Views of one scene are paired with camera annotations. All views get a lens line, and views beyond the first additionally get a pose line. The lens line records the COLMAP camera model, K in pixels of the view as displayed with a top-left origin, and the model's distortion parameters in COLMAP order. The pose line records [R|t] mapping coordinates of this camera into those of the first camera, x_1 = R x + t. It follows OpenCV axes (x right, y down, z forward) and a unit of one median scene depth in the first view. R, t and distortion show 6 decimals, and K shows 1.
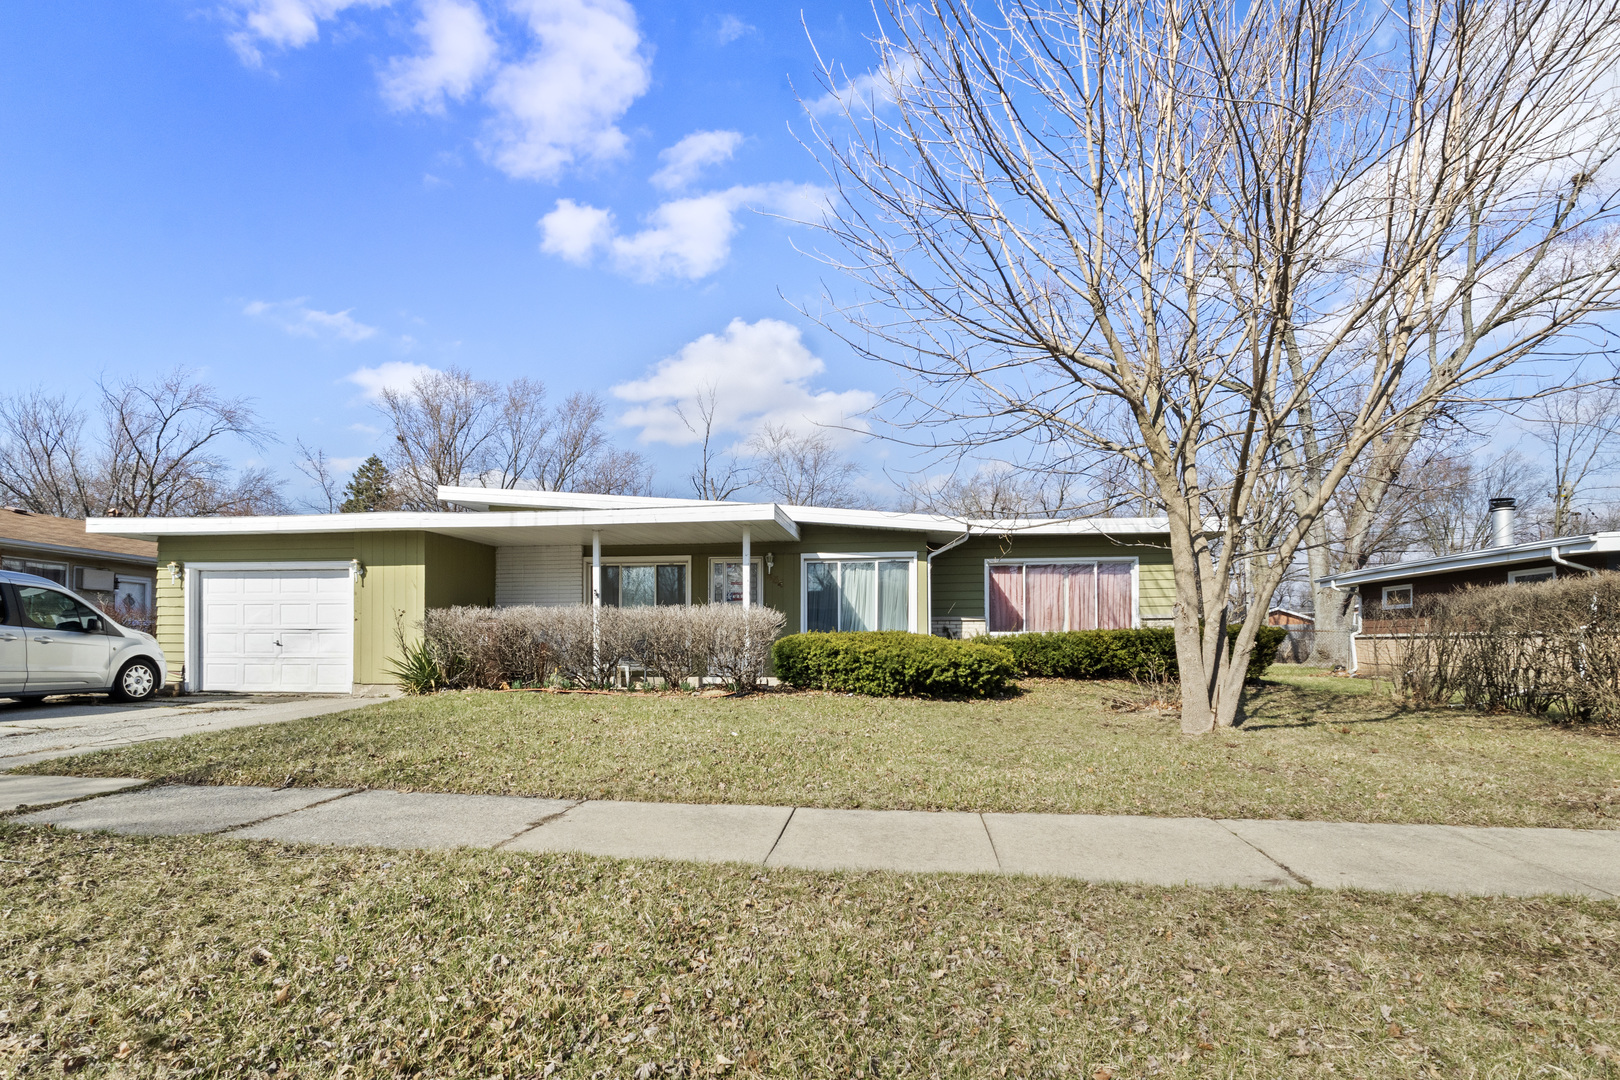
lens RADIAL K [[792.7, 0, 806.6], [0, 792.7, 629.5], [0, 0, 1]] dist [-0.000967, -0.000375]
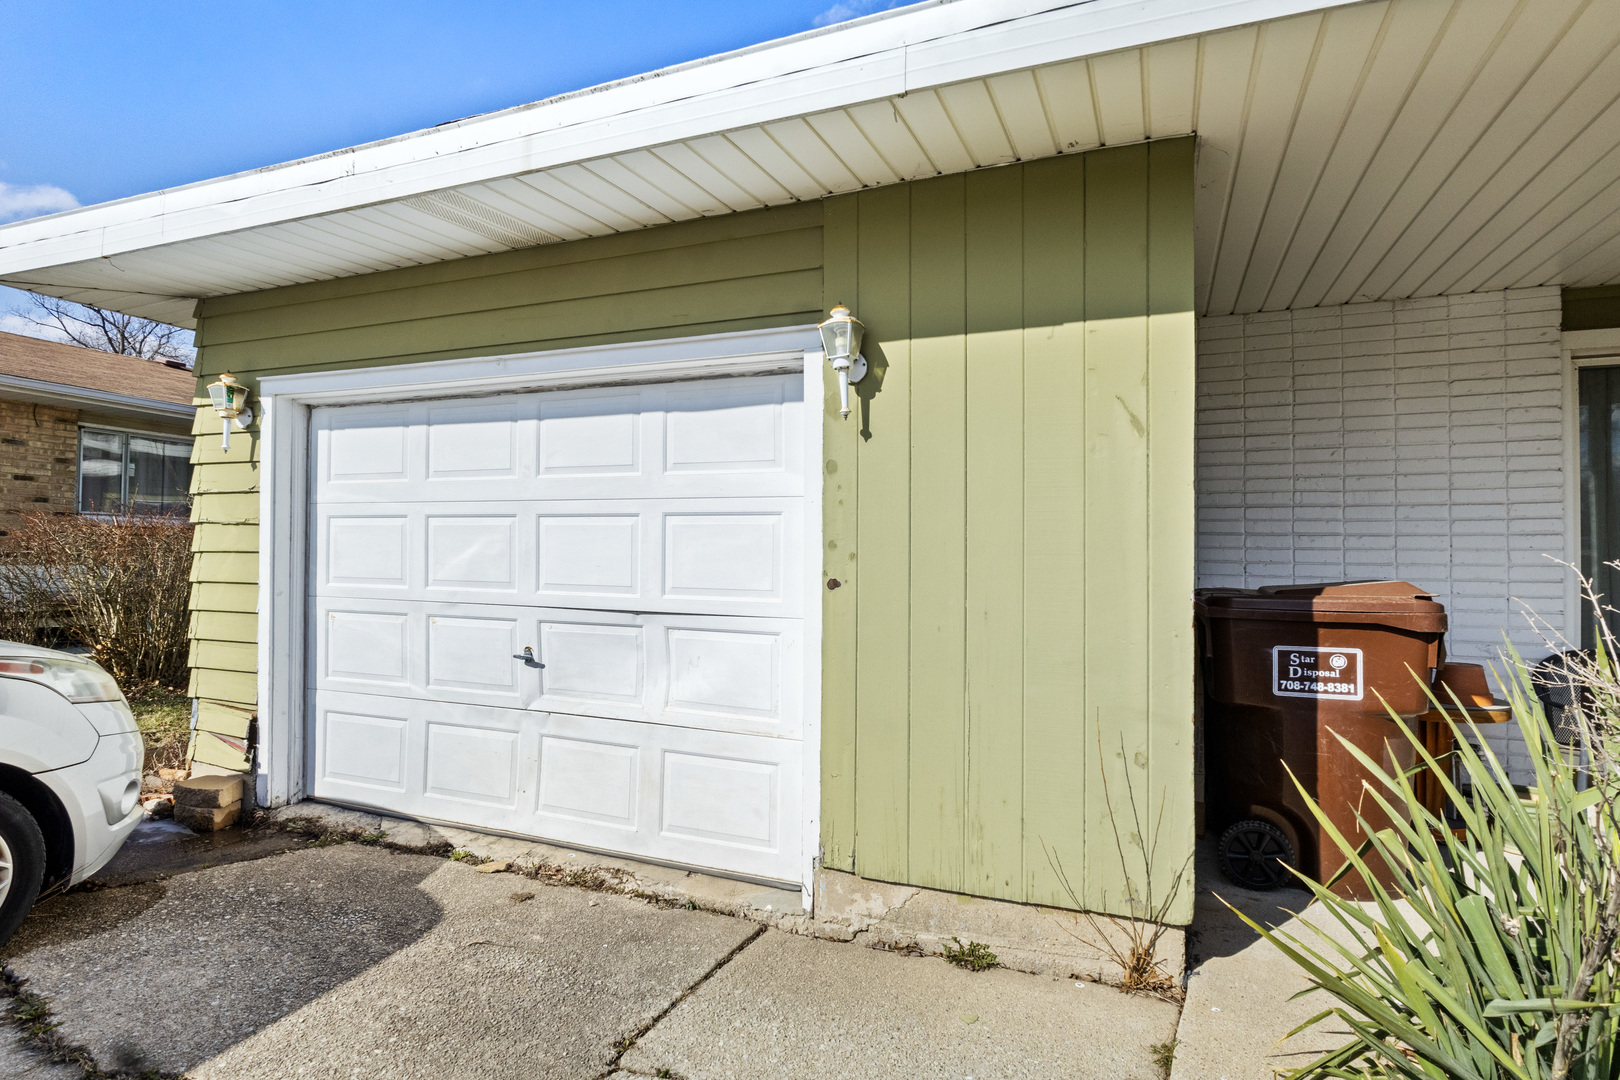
lens RADIAL K [[792.7, 0, 814.6], [0, 792.7, 534.4], [0, 0, 1]] dist [-0.000967, -0.000375]
pose [[0.967643, 0.005907, -0.252256, -0.504183], [-0.006710, 0.999975, -0.002324, -0.025207], [0.252236, 0.003941, 0.967658, 0.761321]]
